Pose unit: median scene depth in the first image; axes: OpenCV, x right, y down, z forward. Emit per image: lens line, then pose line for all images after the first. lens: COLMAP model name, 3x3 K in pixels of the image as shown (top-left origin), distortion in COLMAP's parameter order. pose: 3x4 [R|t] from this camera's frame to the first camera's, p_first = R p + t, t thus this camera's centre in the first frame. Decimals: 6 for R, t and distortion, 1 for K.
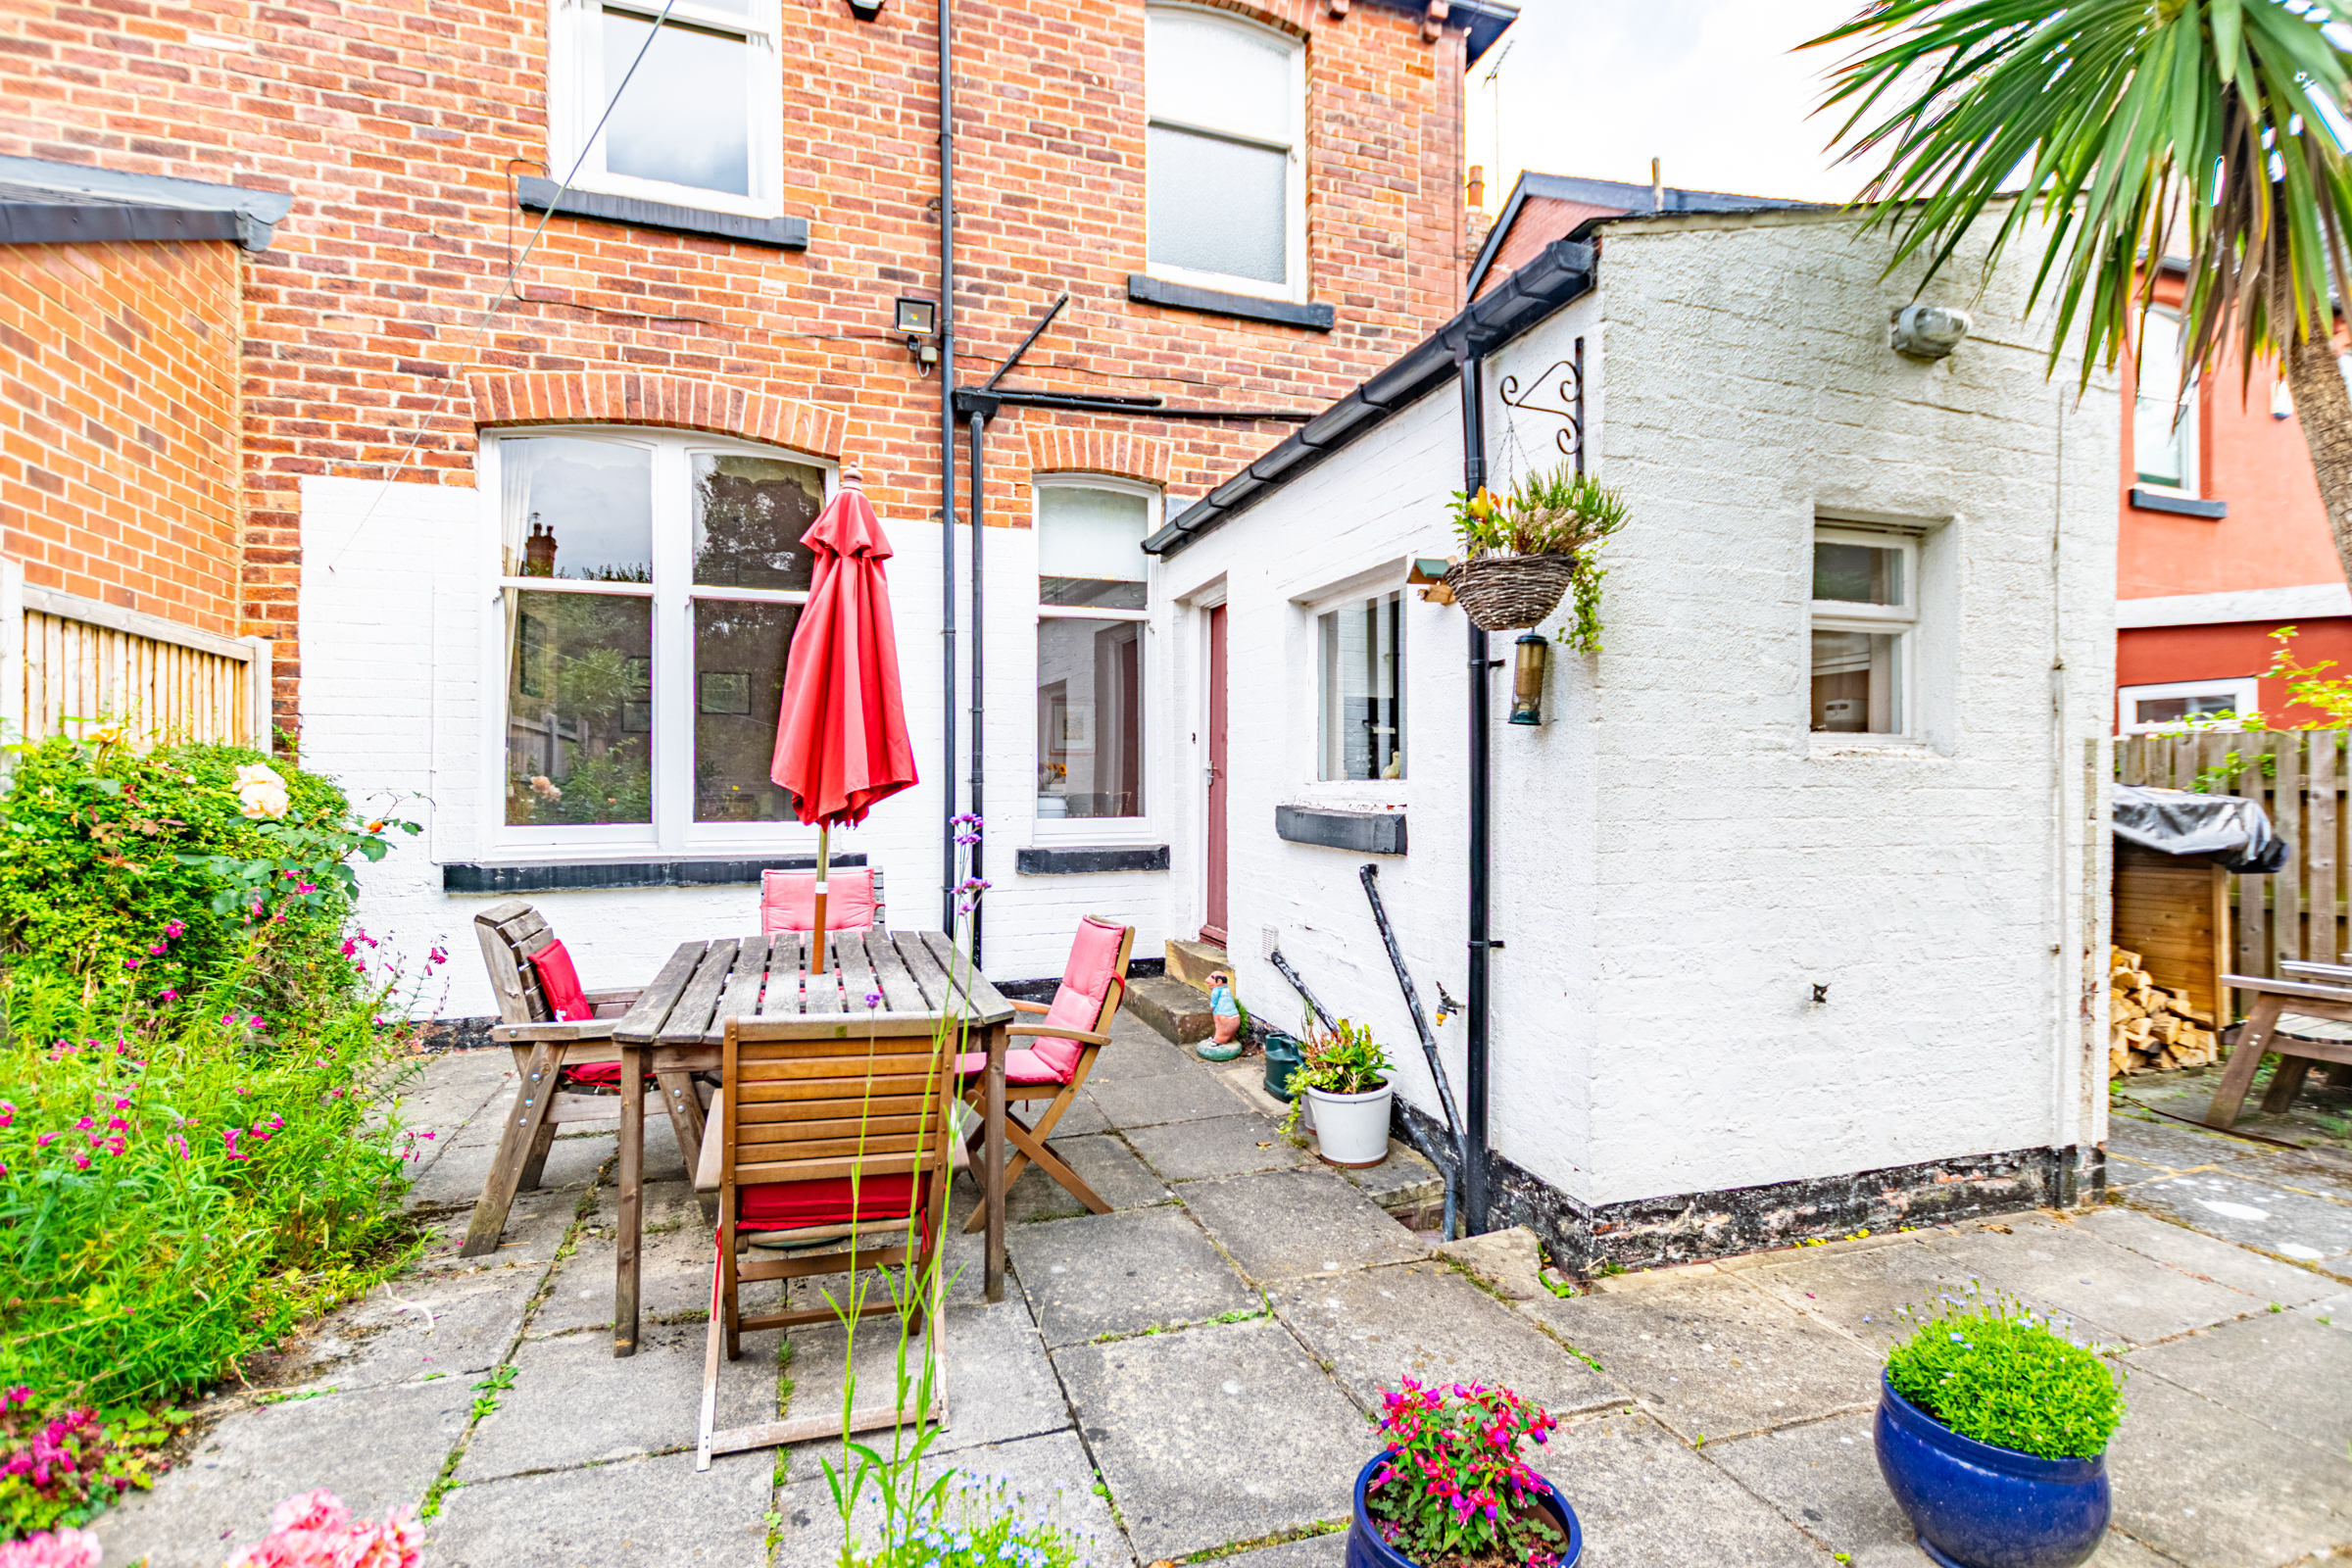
lens RADIAL K [[1072.8, 0, 1182.3], [0, 1072.8, 780.0], [0, 0, 1]] dist [-0.002778, -0.000934]
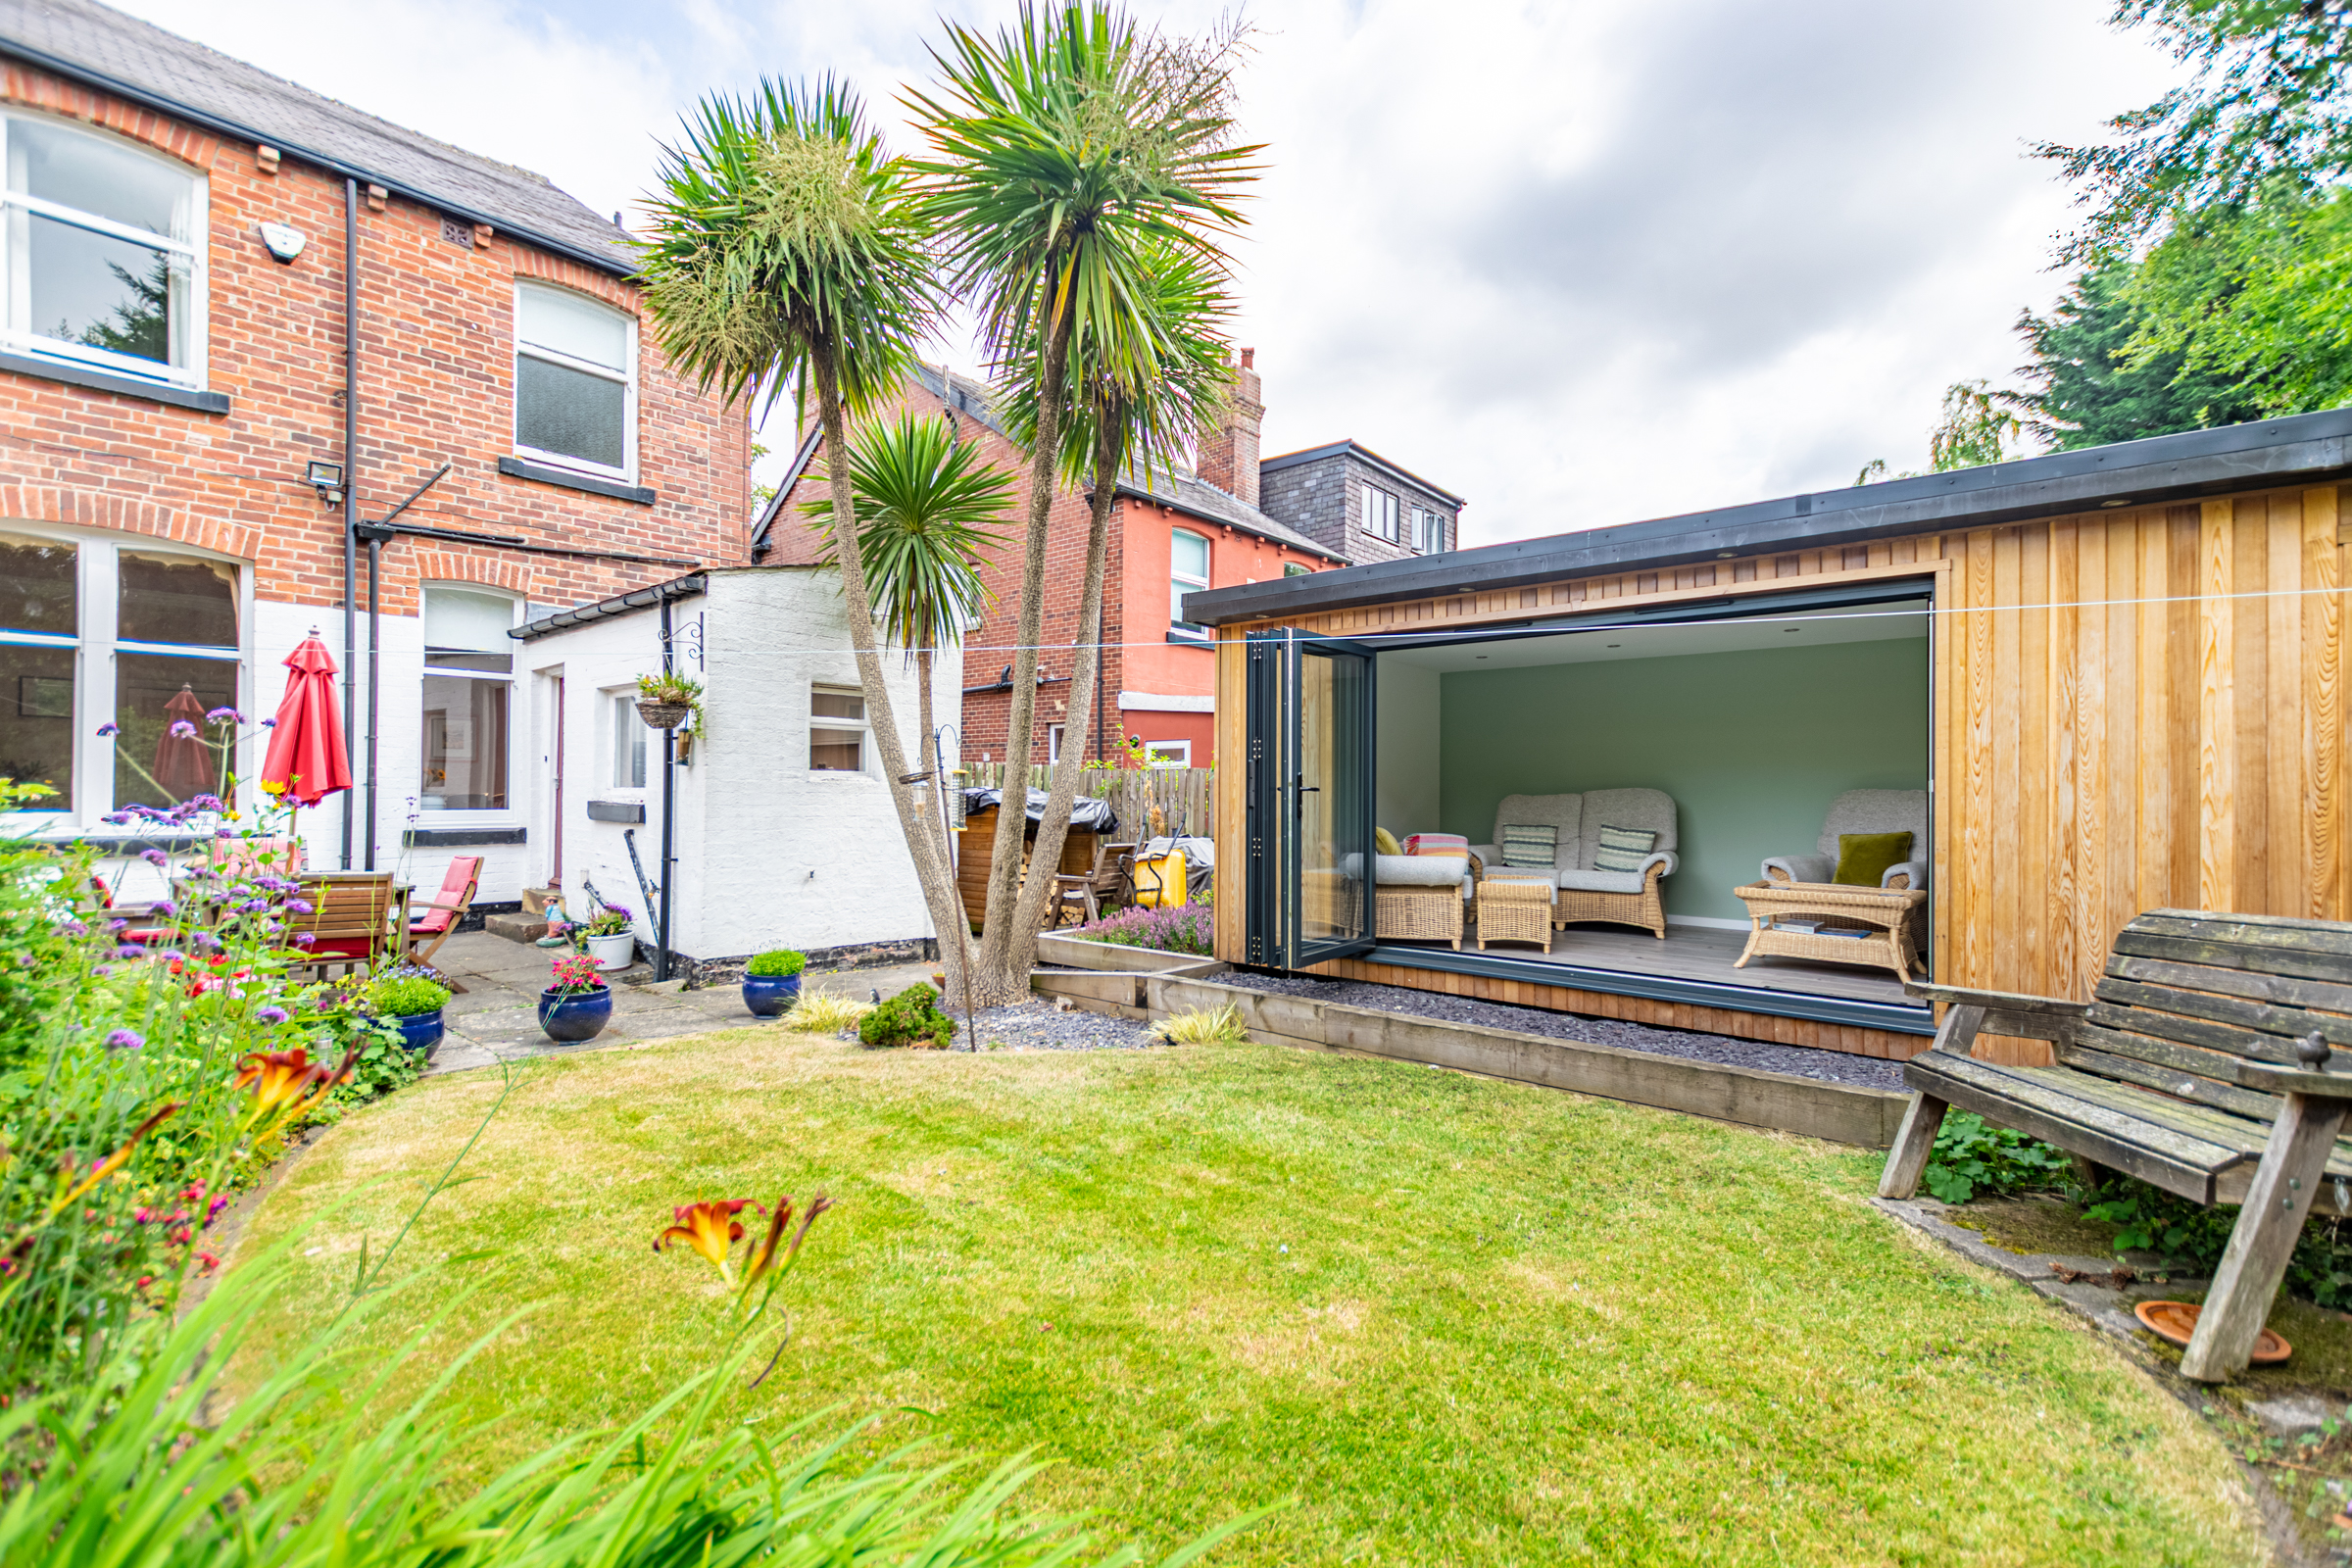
lens RADIAL K [[1007.4, 0, 1186.5], [0, 1007.4, 791.2], [0, 0, 1]] dist [0.001153, -0.002488]
pose [[0.866358, 0.011025, 0.499301, 0.093310], [-0.012026, 0.999927, -0.001212, -0.001812], [-0.499278, -0.004954, 0.866428, -0.794432]]
